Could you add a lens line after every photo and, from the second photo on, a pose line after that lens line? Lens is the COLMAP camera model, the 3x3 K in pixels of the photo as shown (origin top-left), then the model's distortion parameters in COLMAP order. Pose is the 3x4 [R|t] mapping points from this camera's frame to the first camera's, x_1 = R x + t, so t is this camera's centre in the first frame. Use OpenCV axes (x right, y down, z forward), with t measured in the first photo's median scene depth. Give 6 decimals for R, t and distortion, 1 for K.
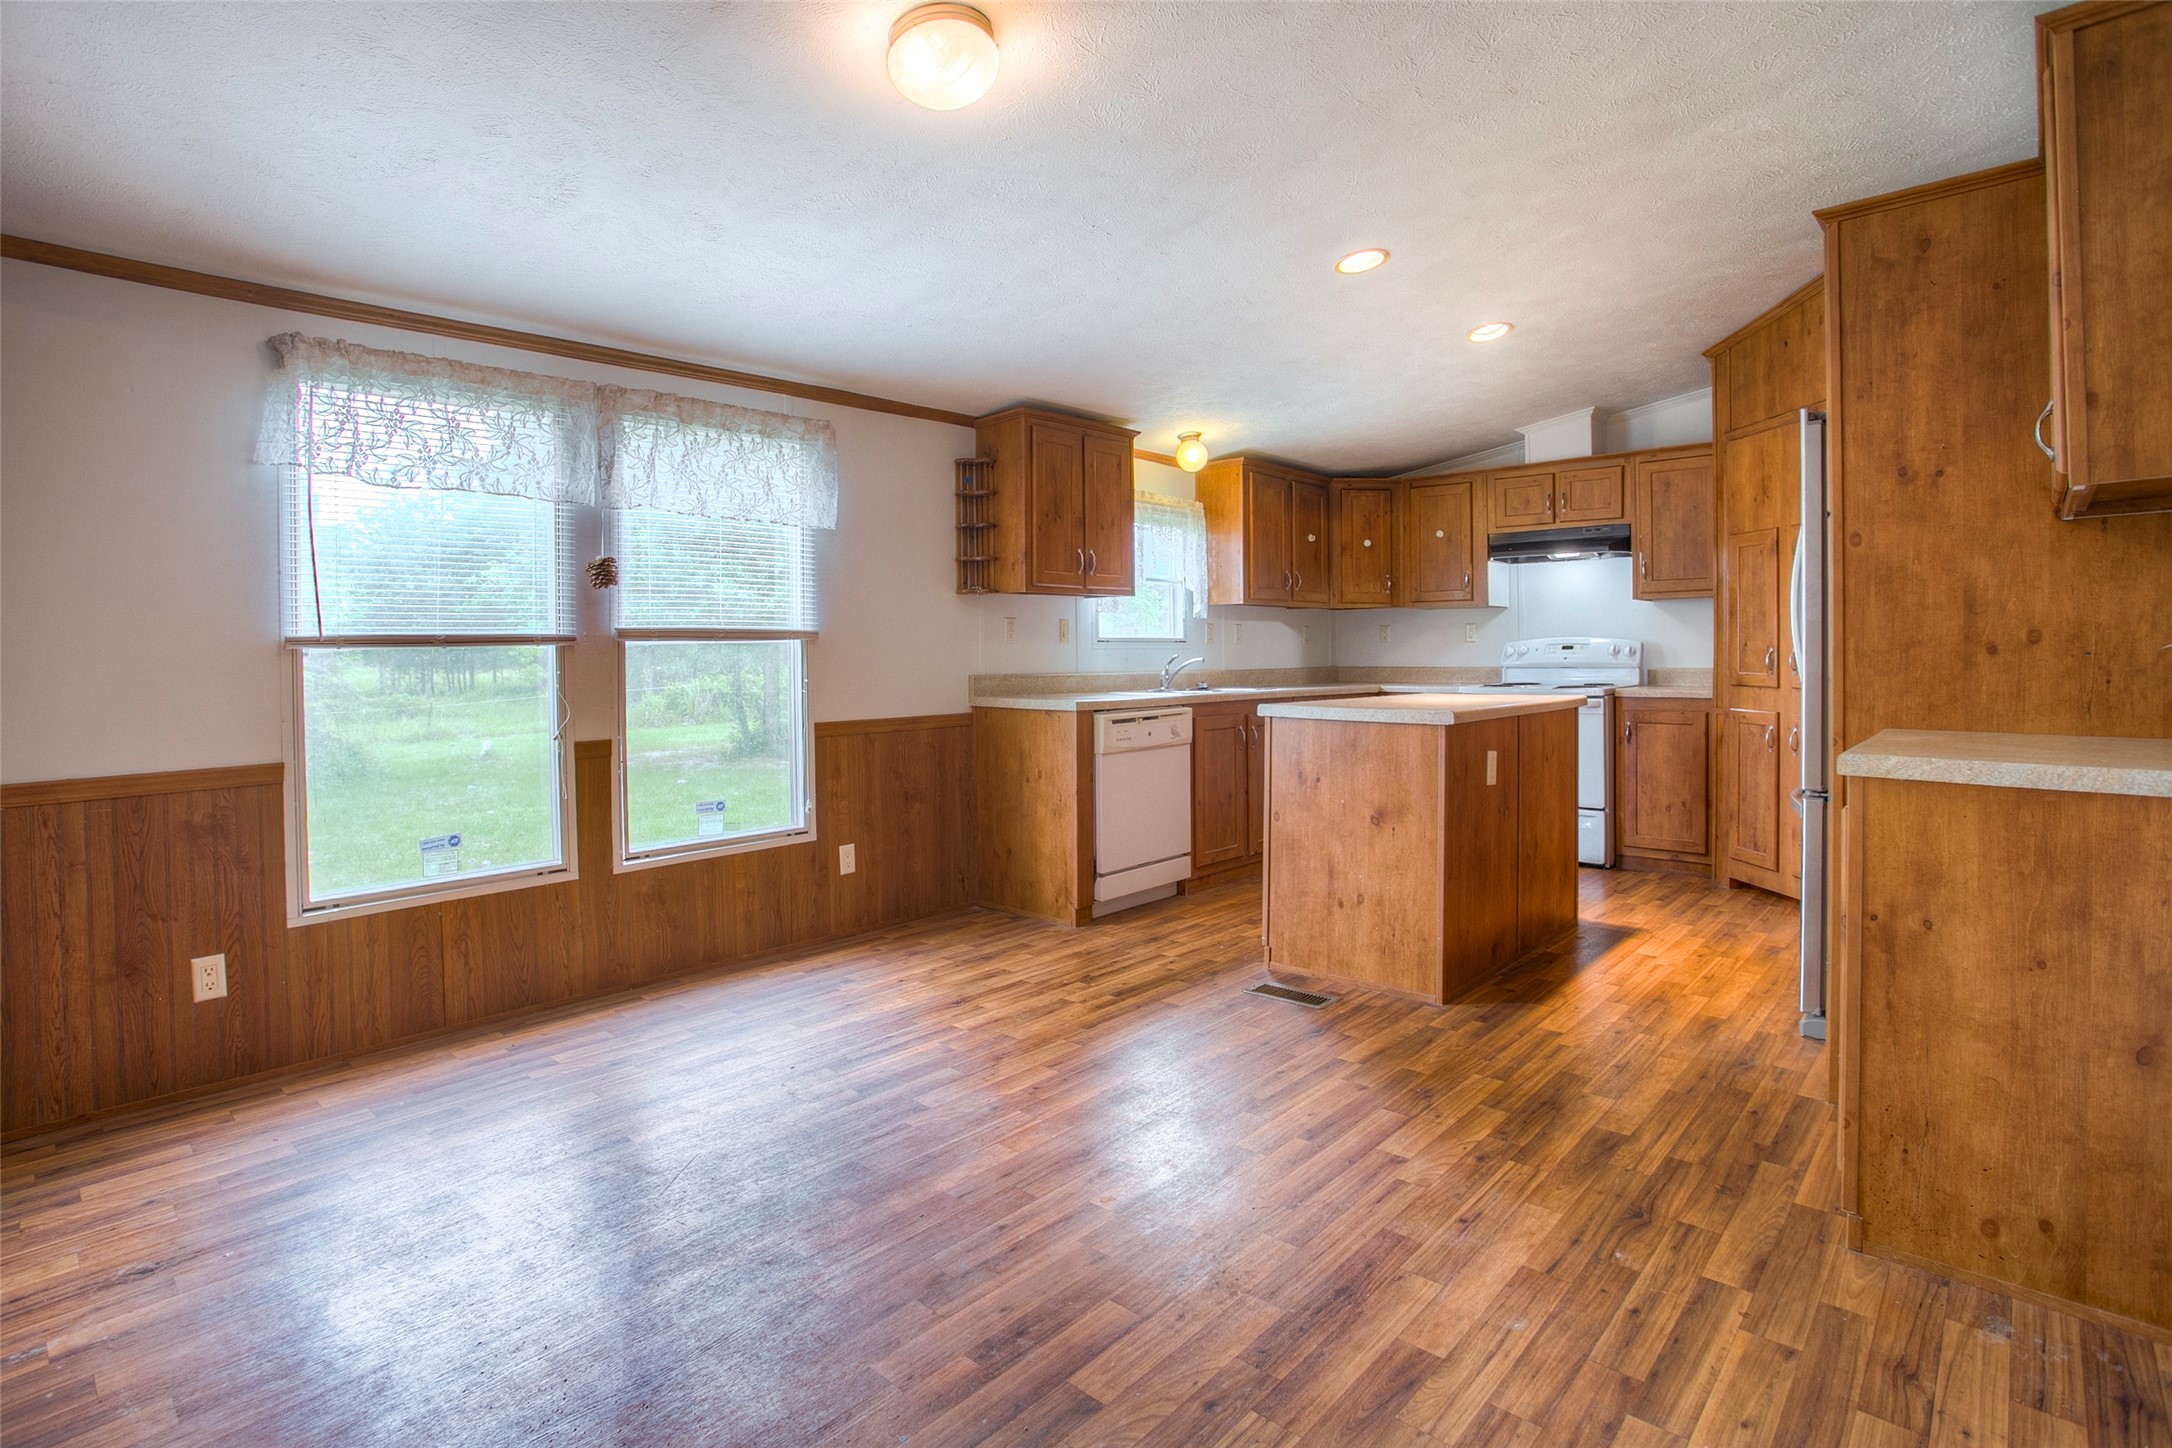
lens RADIAL K [[1051.8, 0, 1054.9], [0, 1051.8, 664.4], [0, 0, 1]] dist [-0.076157, 0.035817]
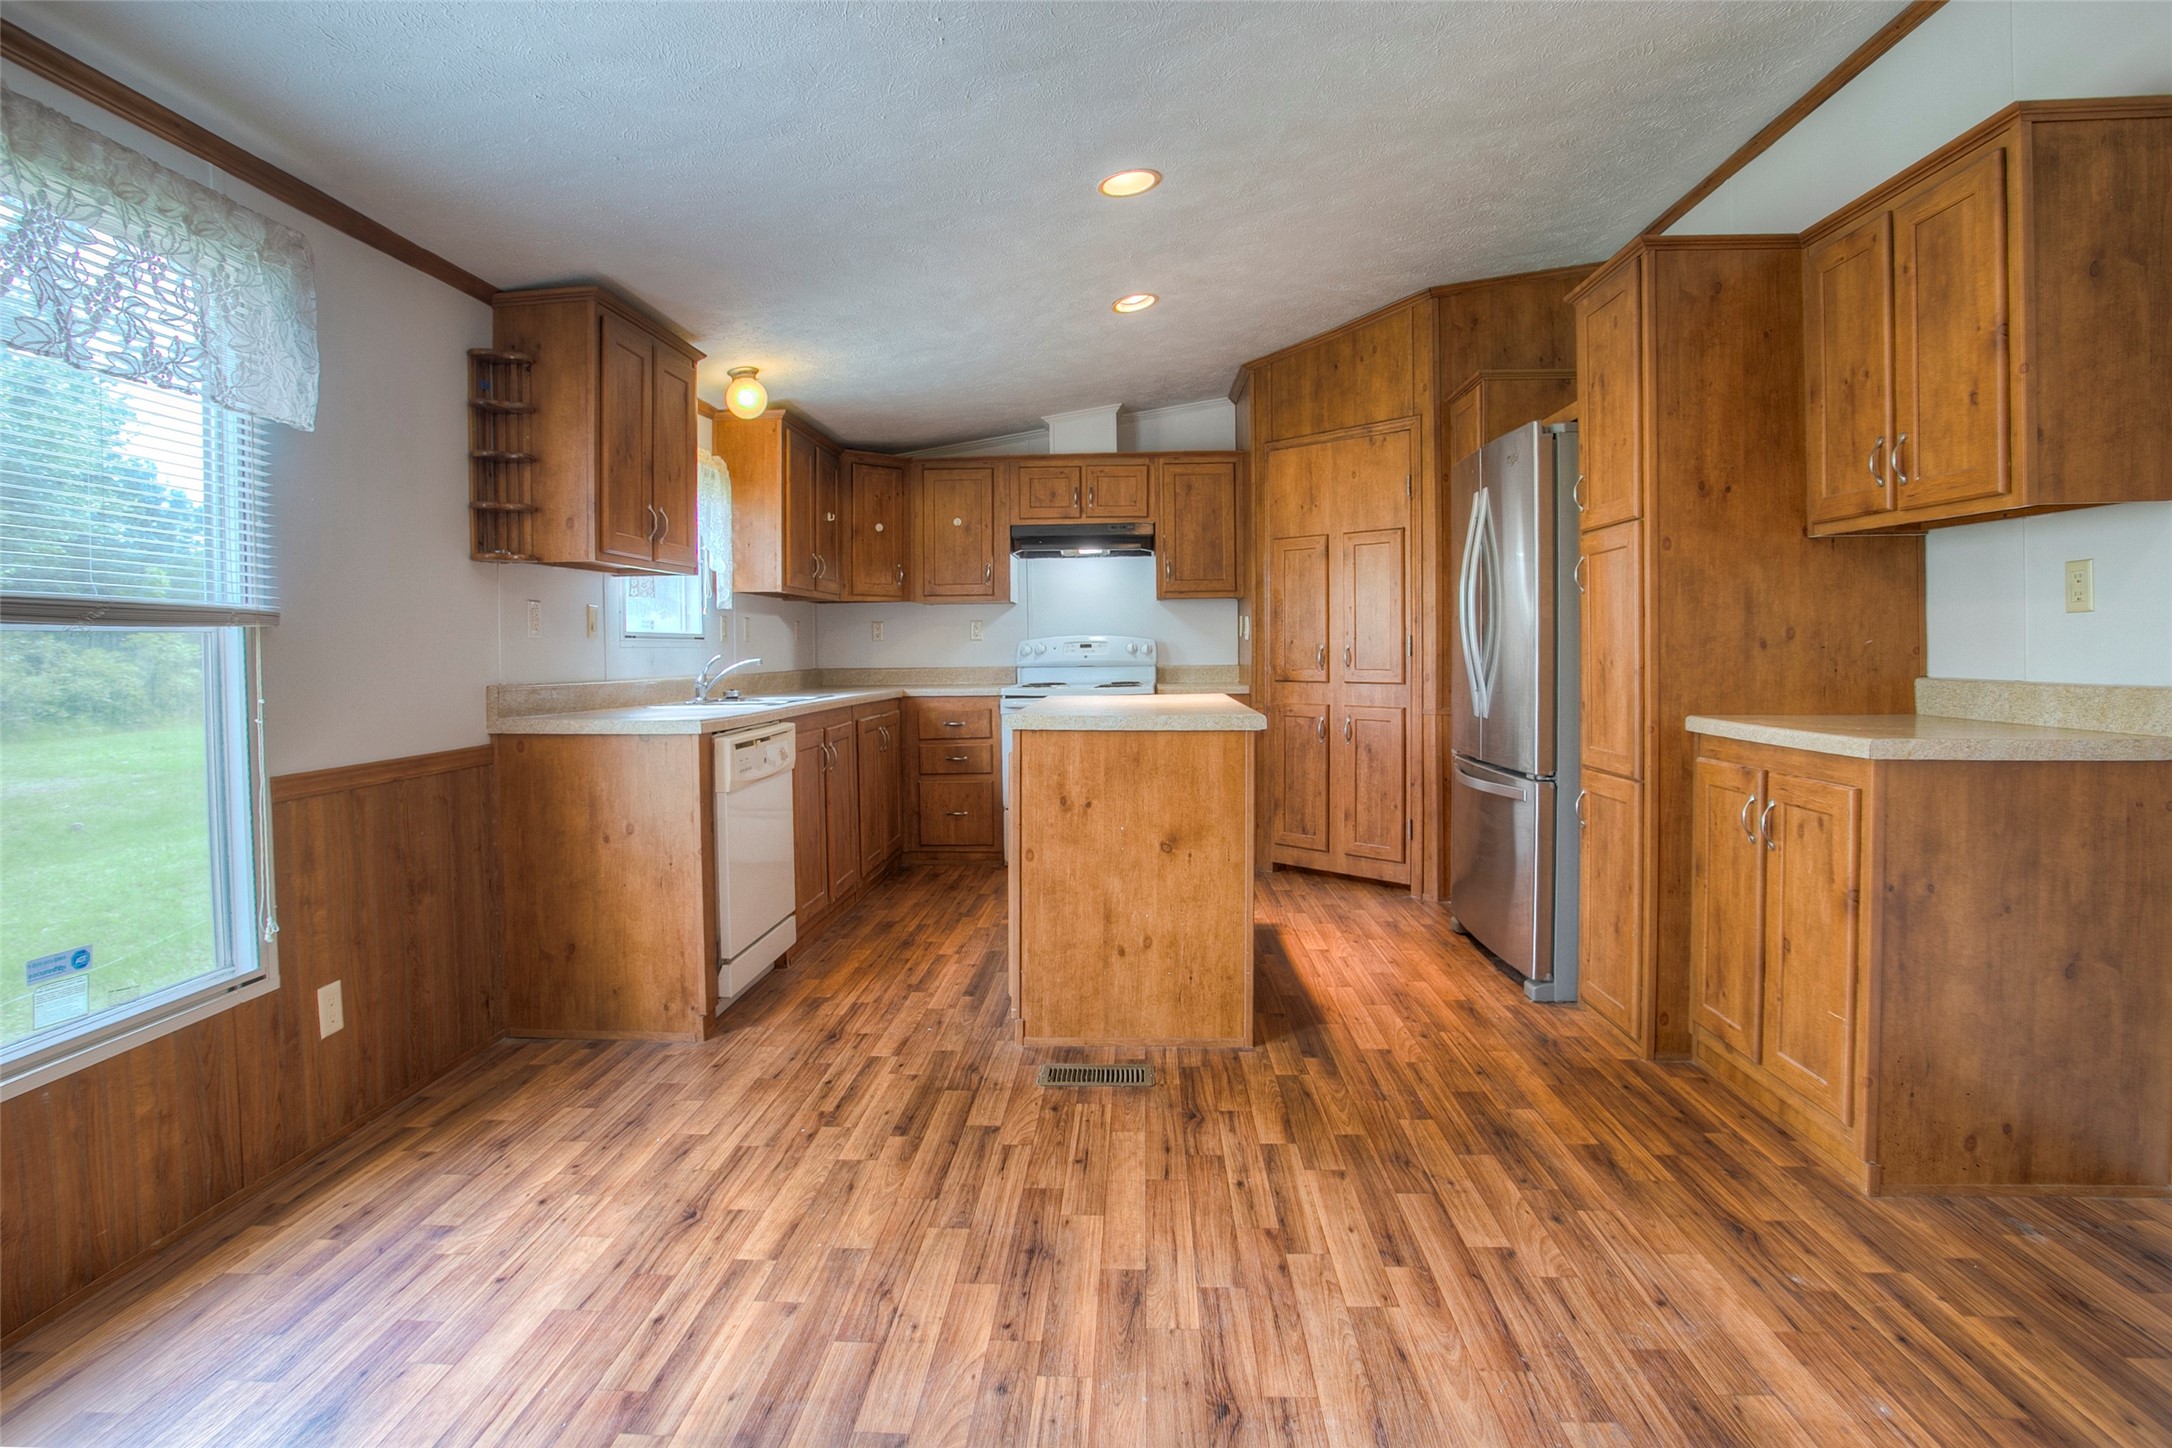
lens RADIAL K [[1093.7, 0, 1045.0], [0, 1093.7, 677.2], [0, 0, 1]] dist [-0.083931, 0.039927]
pose [[0.773595, -0.015602, 0.633488, -0.245199], [0.010114, 0.999874, 0.012275, -0.000036], [-0.633600, -0.003088, 0.773655, 0.284433]]
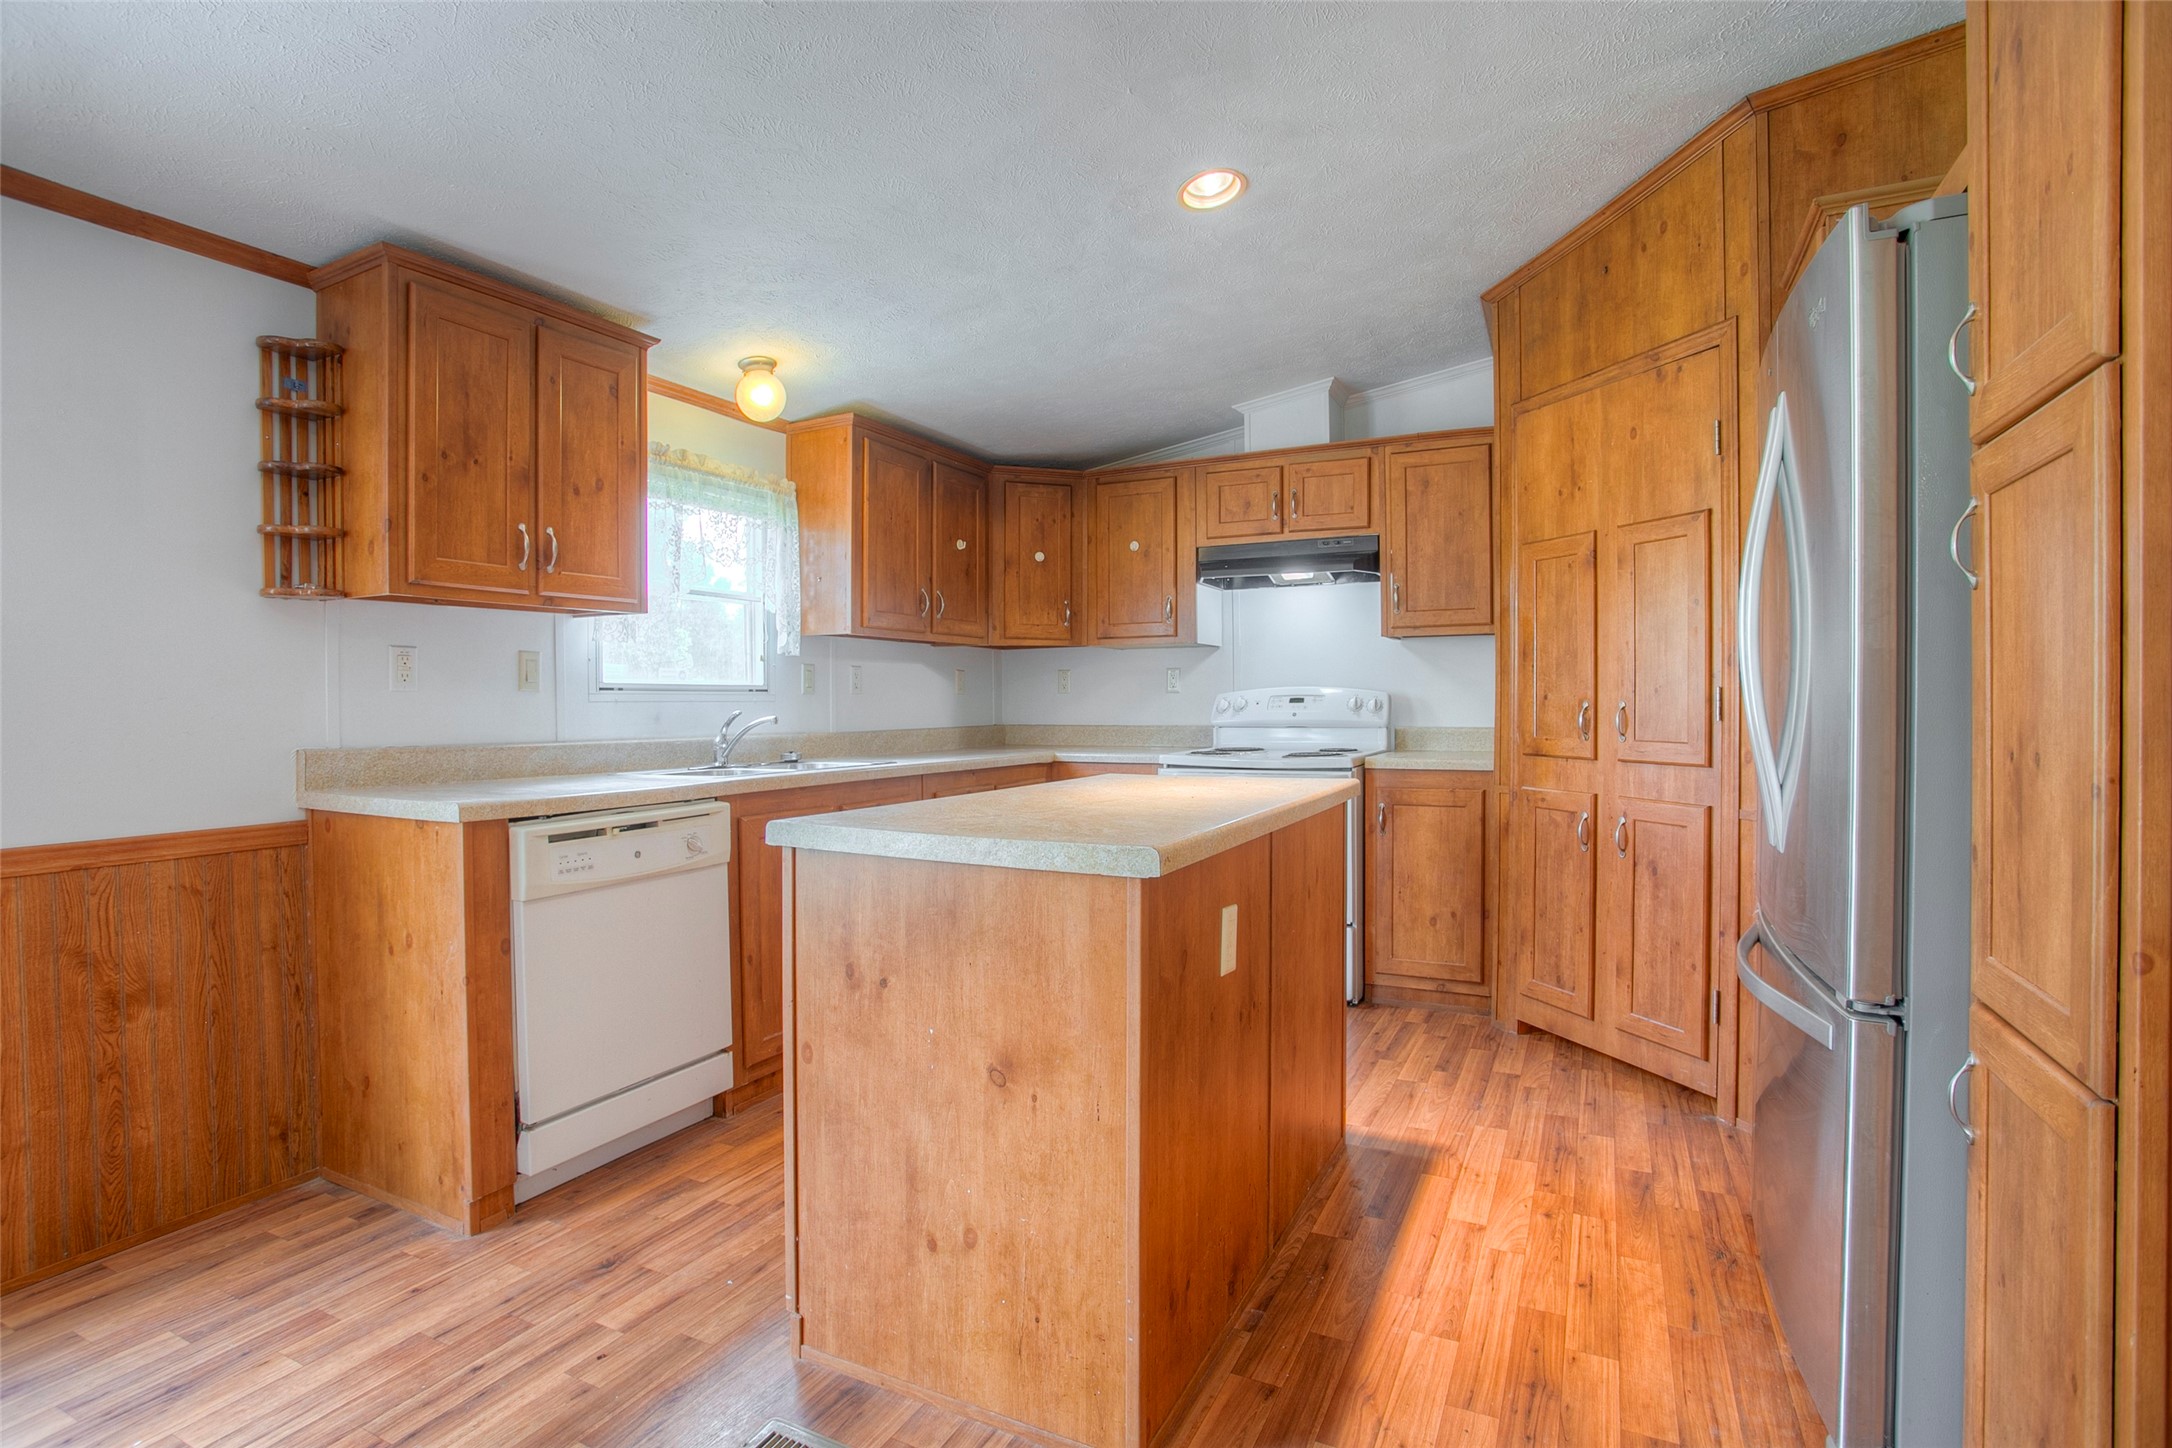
lens RADIAL K [[1042.6, 0, 1078.2], [0, 1042.6, 717.1], [0, 0, 1]] dist [-0.077292, 0.033717]
pose [[0.955905, -0.001802, 0.293669, 0.155483], [0.000899, 0.999994, 0.003209, -0.008561], [-0.293673, -0.002803, 0.955902, 0.413801]]
